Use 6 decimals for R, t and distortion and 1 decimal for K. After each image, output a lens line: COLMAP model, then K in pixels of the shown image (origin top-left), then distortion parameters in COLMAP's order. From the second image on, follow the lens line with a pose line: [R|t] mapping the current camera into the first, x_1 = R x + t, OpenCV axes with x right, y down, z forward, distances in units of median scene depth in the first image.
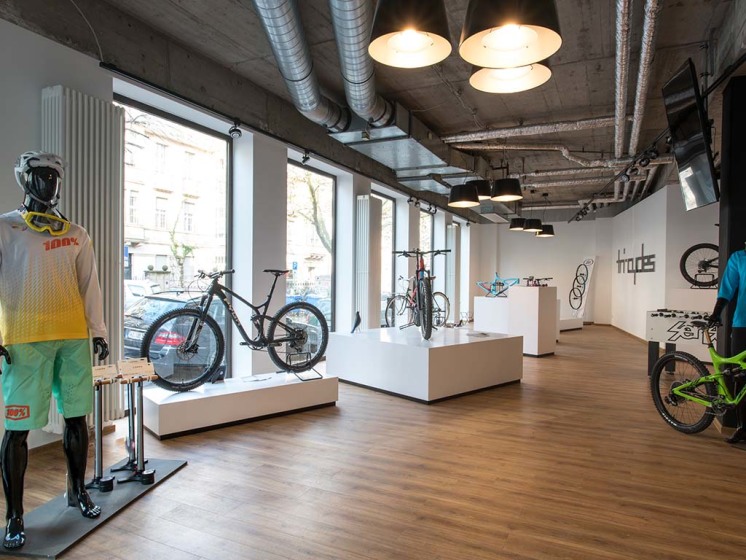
lens RADIAL K [[489.7, 0, 376.4], [0, 489.7, 281.4], [0, 0, 1]] dist [0.000093, 0.000912]
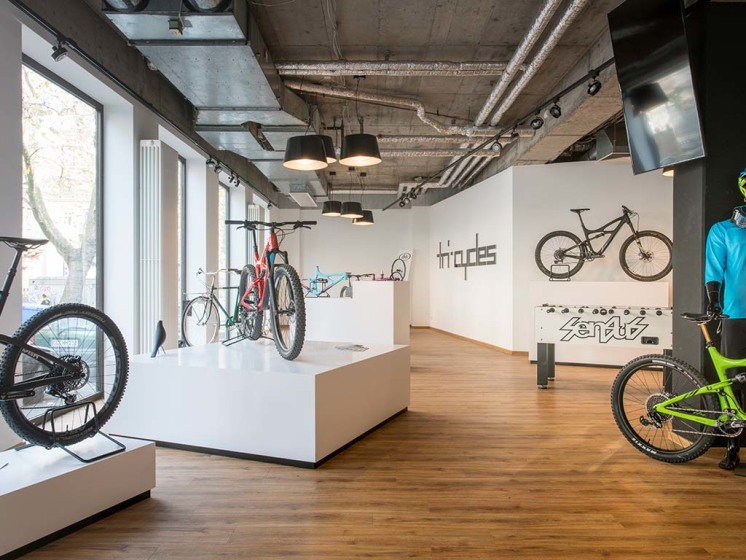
lens RADIAL K [[554.6, 0, 370.7], [0, 554.6, 284.0], [0, 0, 1]] dist [0.006331, 0.002137]
pose [[0.905637, -0.010712, 0.423919, -0.081123], [0.011906, 0.999929, -0.000166, 0.017024], [-0.423887, 0.005197, 0.905700, 0.237651]]
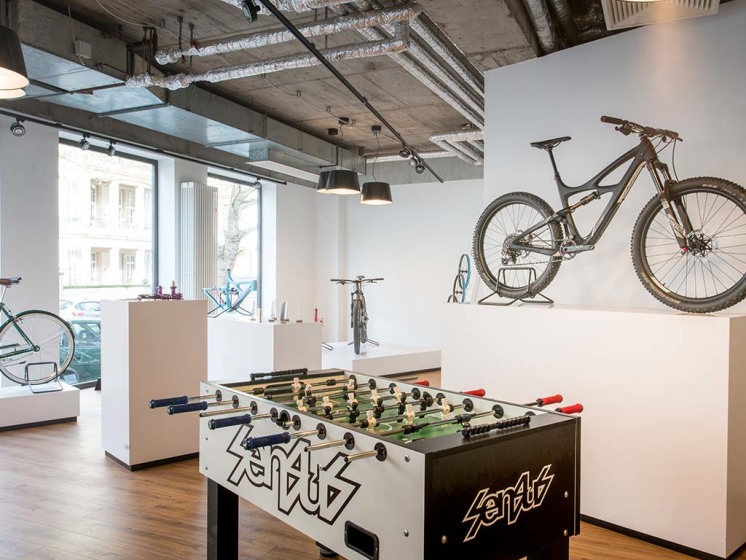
lens RADIAL K [[621.1, 0, 375.6], [0, 621.1, 278.1], [0, 0, 1]] dist [-0.059524, -0.000954]
pose [[0.999952, -0.005544, 0.008115, 0.578550], [0.005628, 0.999929, -0.010464, -0.001694], [-0.008057, 0.010510, 0.999912, 0.516552]]
